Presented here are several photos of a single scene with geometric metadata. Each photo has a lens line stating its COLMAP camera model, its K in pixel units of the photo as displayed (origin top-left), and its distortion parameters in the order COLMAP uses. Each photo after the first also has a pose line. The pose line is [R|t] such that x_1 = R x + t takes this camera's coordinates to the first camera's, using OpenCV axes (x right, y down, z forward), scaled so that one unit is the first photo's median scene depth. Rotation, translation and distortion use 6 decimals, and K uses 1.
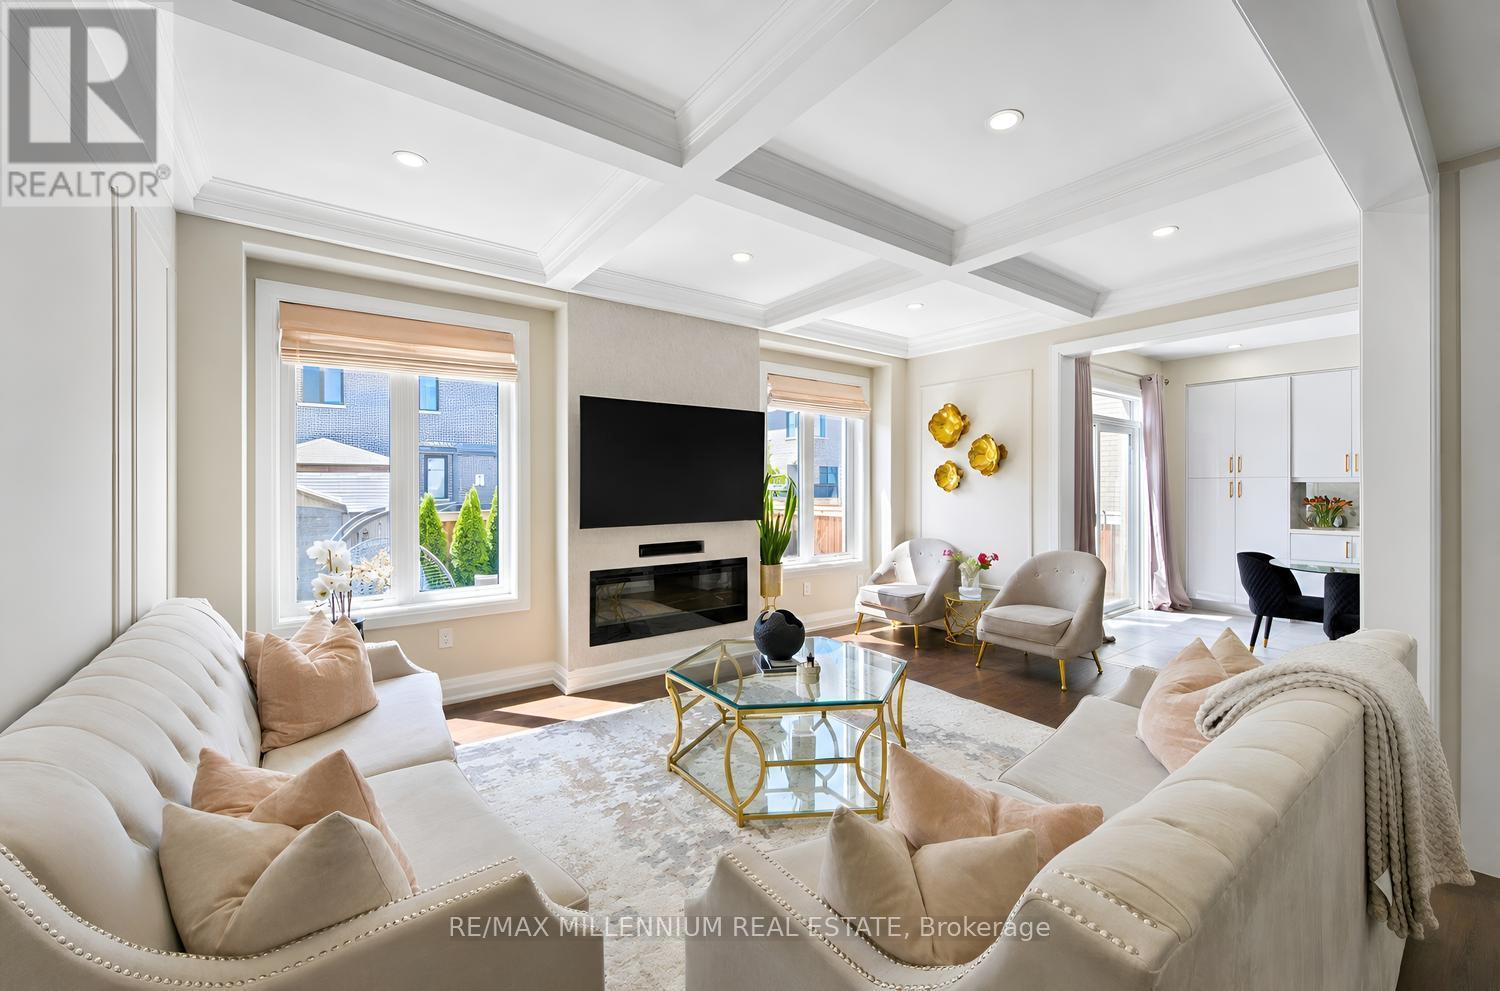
lens RADIAL K [[587.2, 0, 751.2], [0, 587.2, 472.7], [0, 0, 1]] dist [0.000201, 0.000040]
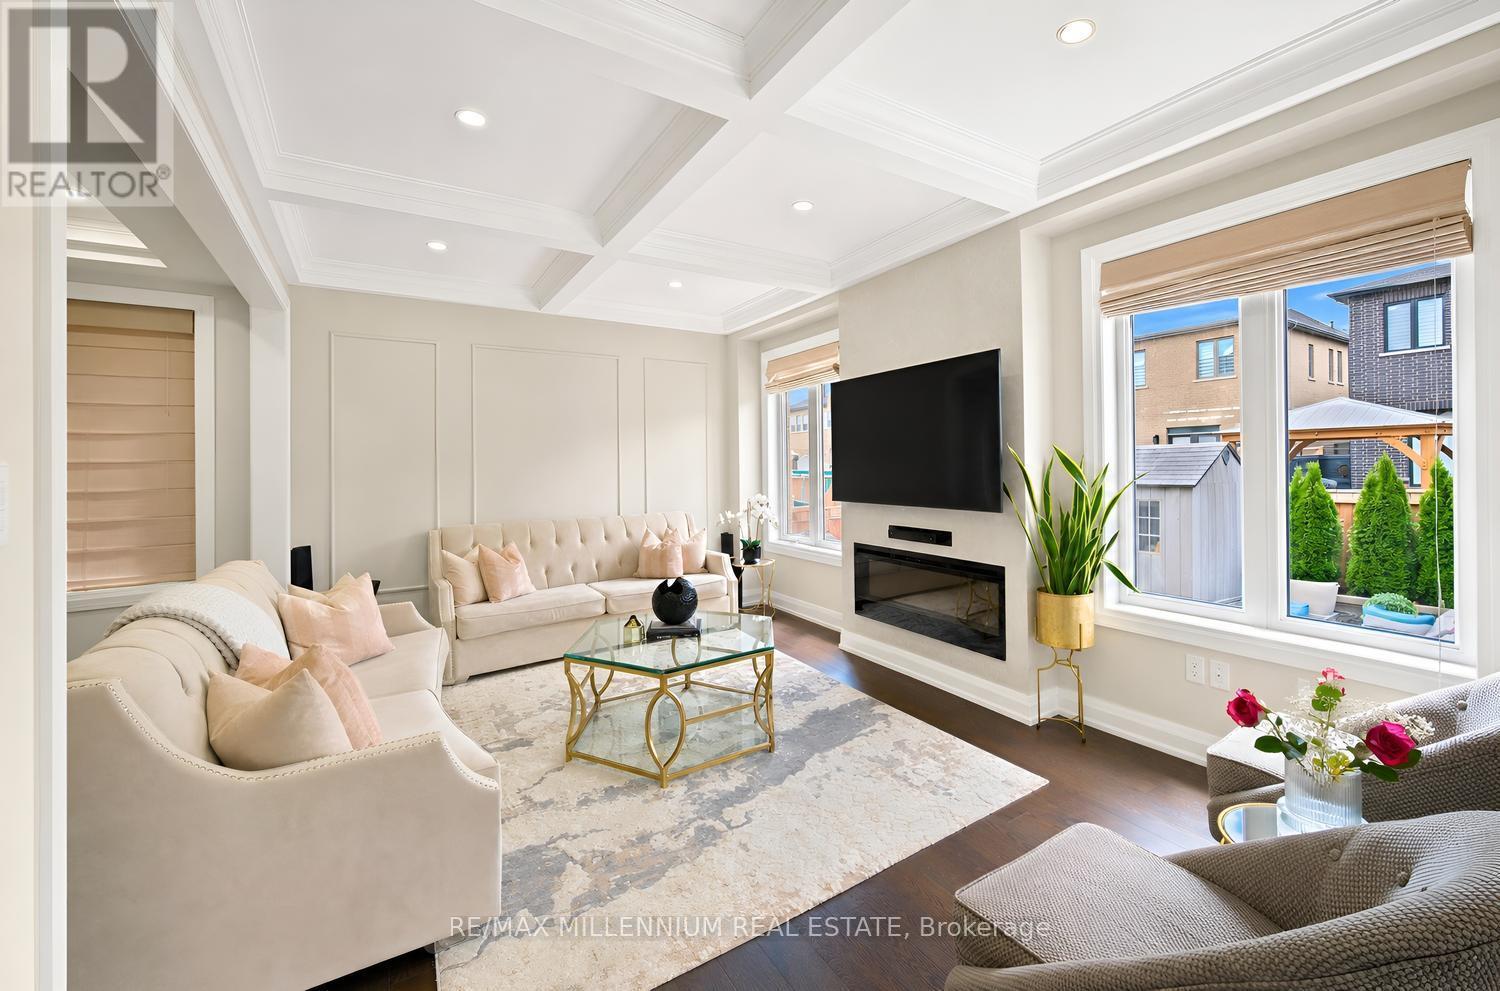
lens RADIAL K [[587.2, 0, 751.2], [0, 587.2, 472.7], [0, 0, 1]] dist [0.000201, 0.000040]
pose [[-0.100316, 0.019627, -0.994762, 0.795511], [0.031274, 0.999374, 0.016564, 0.015756], [0.994464, -0.029449, -0.100867, 0.894133]]
